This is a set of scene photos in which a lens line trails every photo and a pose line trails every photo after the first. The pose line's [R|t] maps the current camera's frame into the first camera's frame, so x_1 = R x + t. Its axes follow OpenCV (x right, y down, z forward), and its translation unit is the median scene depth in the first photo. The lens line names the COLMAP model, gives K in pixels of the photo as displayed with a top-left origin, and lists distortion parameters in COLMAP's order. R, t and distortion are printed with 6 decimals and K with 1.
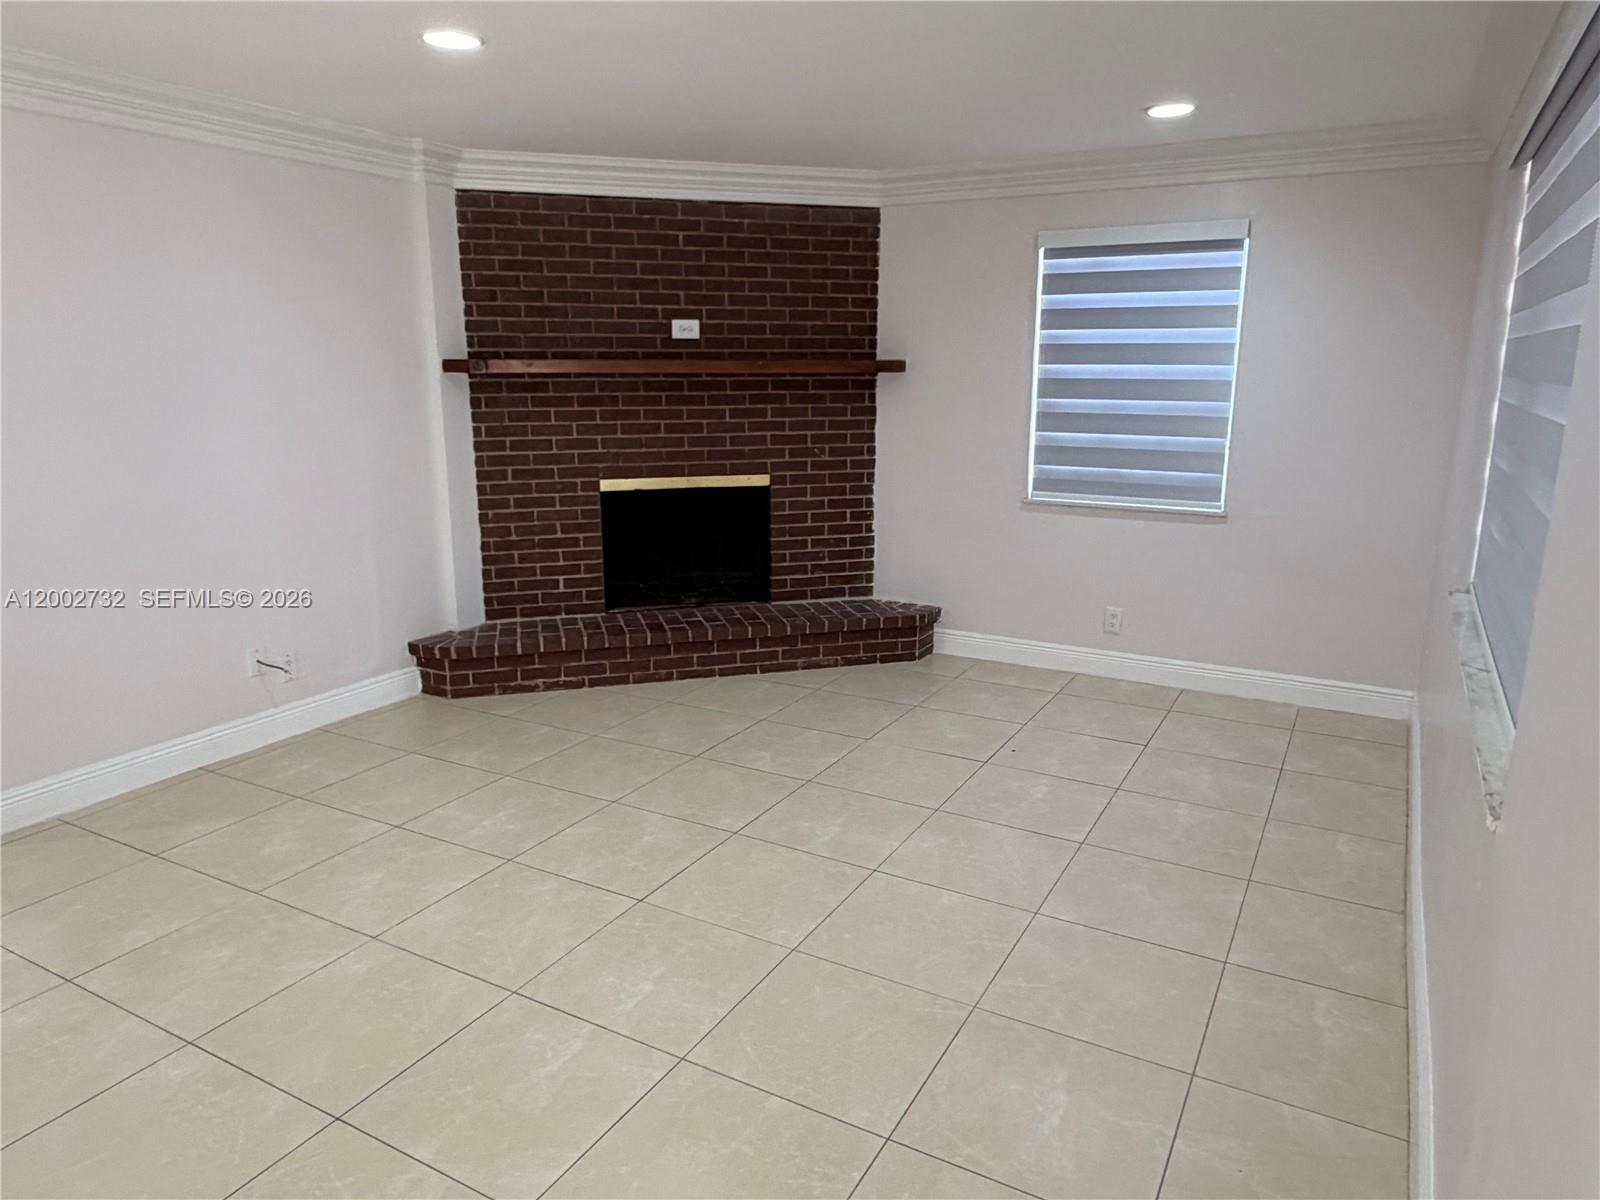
lens RADIAL K [[1043.2, 0, 800.0], [0, 1043.2, 600.0], [0, 0, 1]] dist [0.002986, 0.001074]
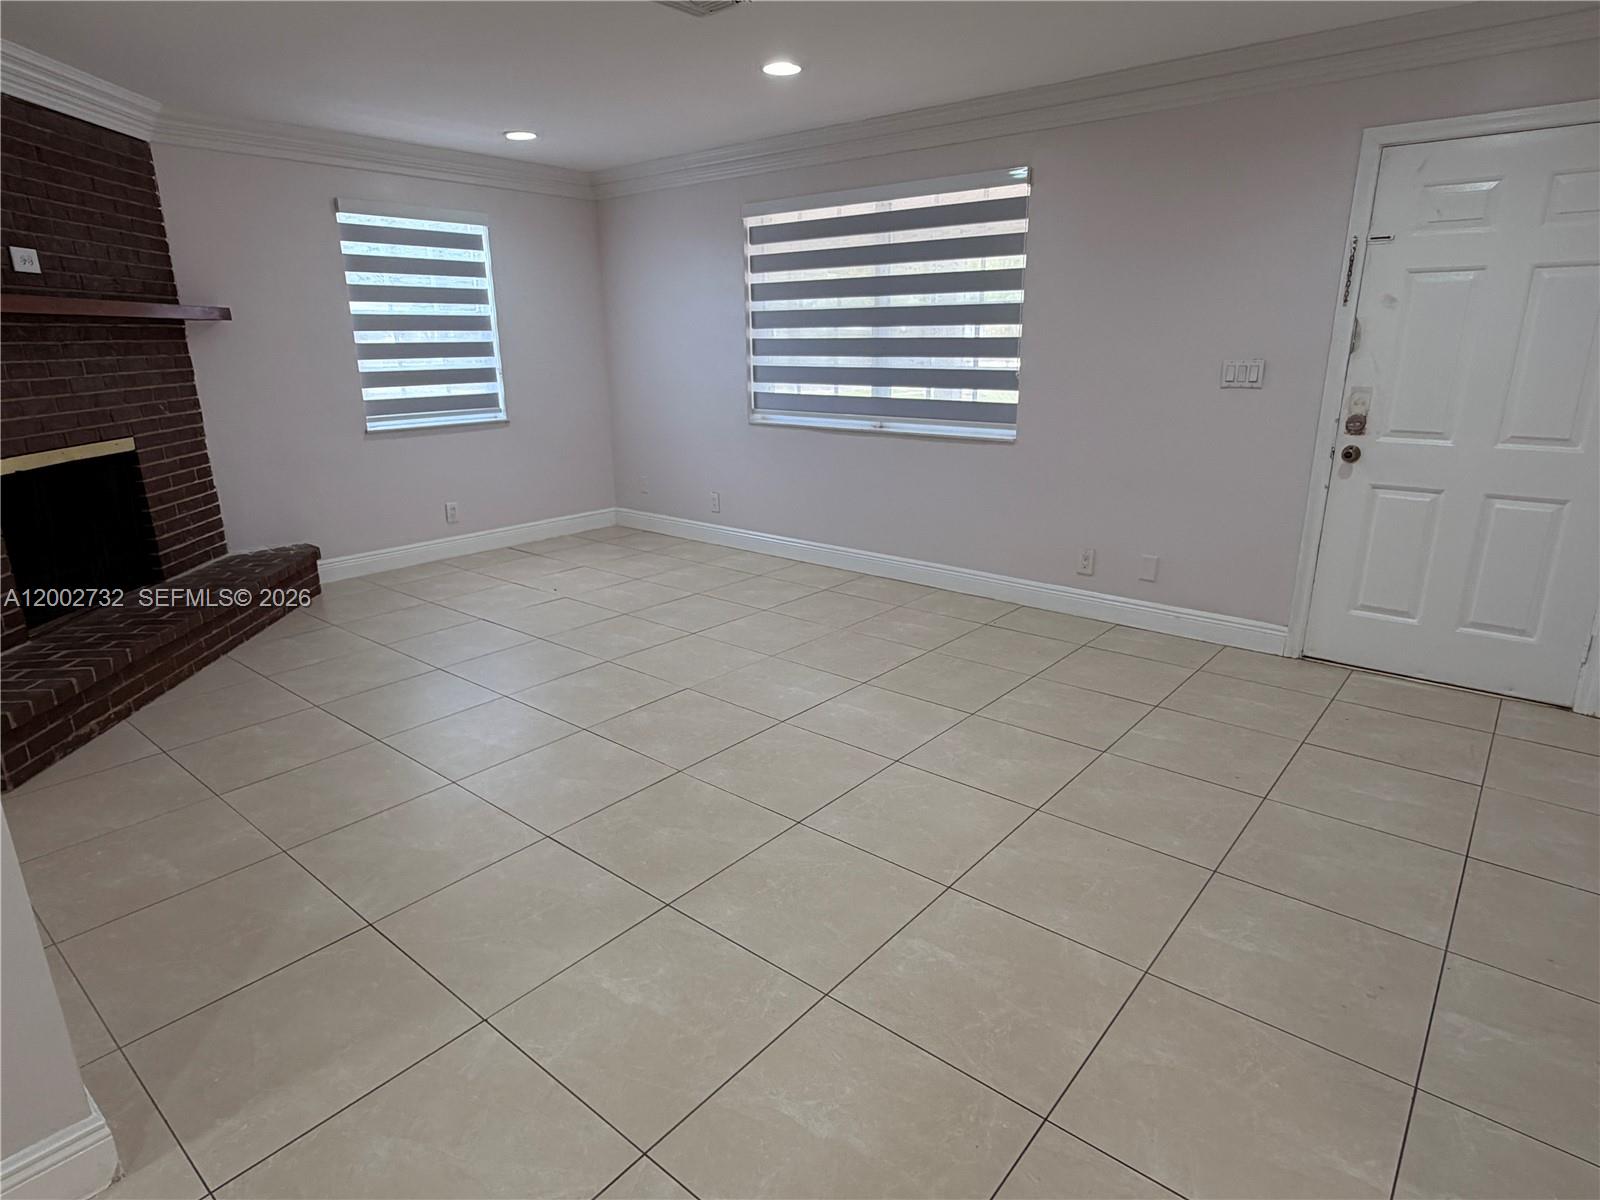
lens RADIAL K [[906.8, 0, 800.0], [0, 906.8, 600.0], [0, 0, 1]] dist [0.000358, 0.001490]
pose [[0.192583, -0.277456, 0.941238, -0.687817], [0.228884, 0.945437, 0.231863, -0.039583], [-0.954214, 0.170782, 0.245581, 0.302035]]
